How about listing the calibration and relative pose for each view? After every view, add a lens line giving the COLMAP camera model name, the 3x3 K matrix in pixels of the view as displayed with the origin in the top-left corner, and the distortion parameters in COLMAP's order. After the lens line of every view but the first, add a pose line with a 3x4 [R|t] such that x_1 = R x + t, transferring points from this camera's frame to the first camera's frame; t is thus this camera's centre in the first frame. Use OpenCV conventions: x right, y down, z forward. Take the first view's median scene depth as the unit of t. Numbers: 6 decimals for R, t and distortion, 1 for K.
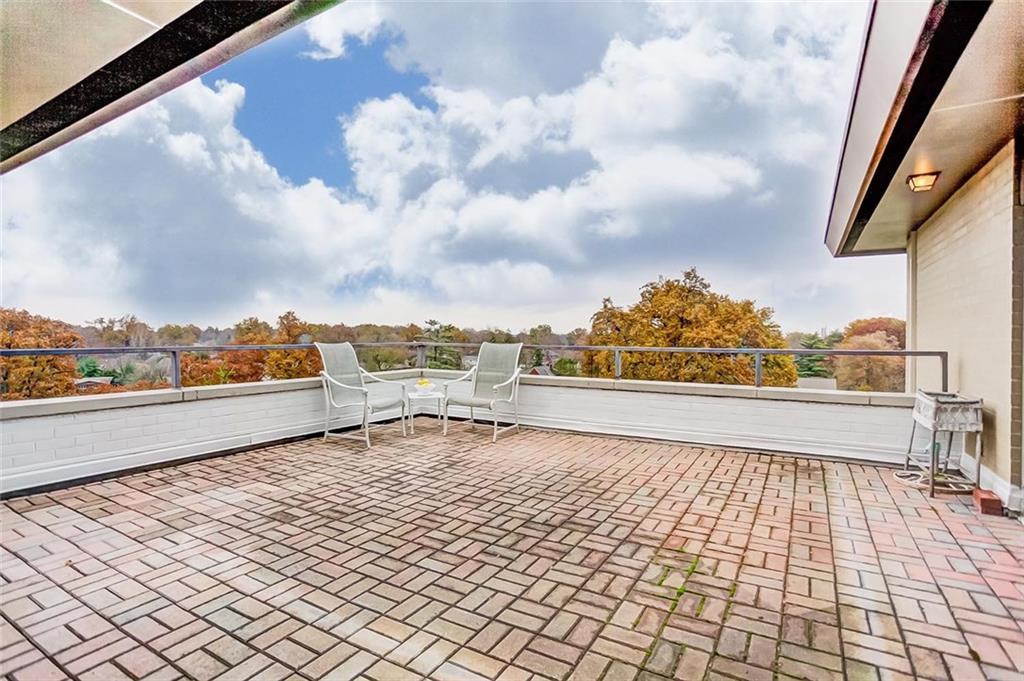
lens RADIAL K [[514.3, 0, 512.5], [0, 514.3, 337.9], [0, 0, 1]] dist [-0.055777, 0.024443]
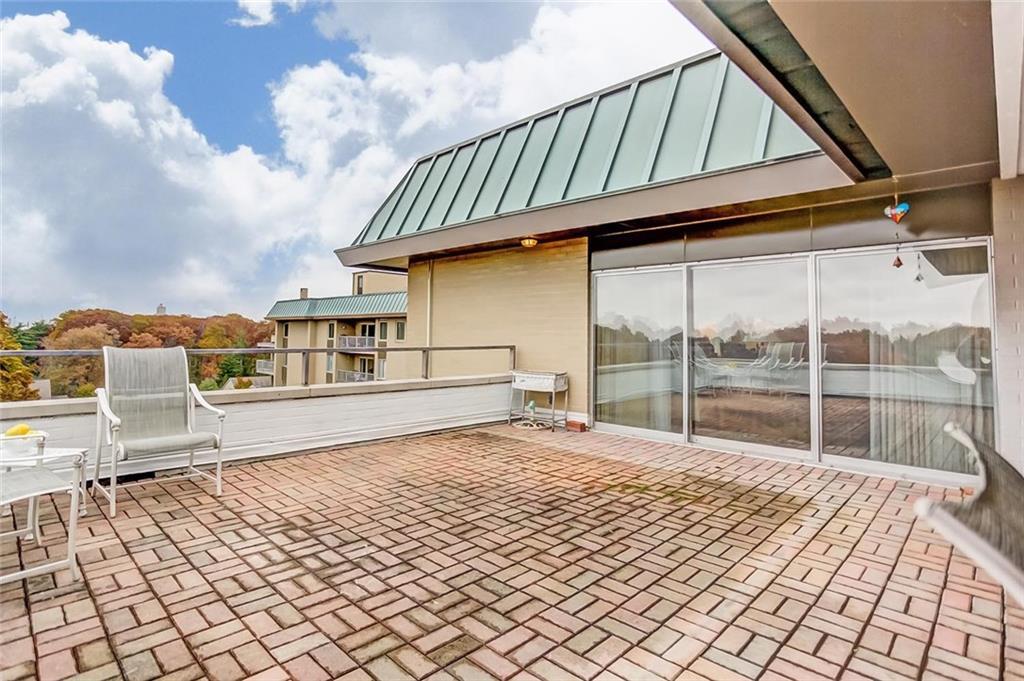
lens RADIAL K [[514.3, 0, 550.6], [0, 514.3, 333.2], [0, 0, 1]] dist [-0.055777, 0.024443]
pose [[0.195153, 0.003021, 0.980768, -0.945401], [-0.006495, 0.999977, -0.001788, -0.013711], [-0.980751, -0.006021, 0.195168, 0.729208]]
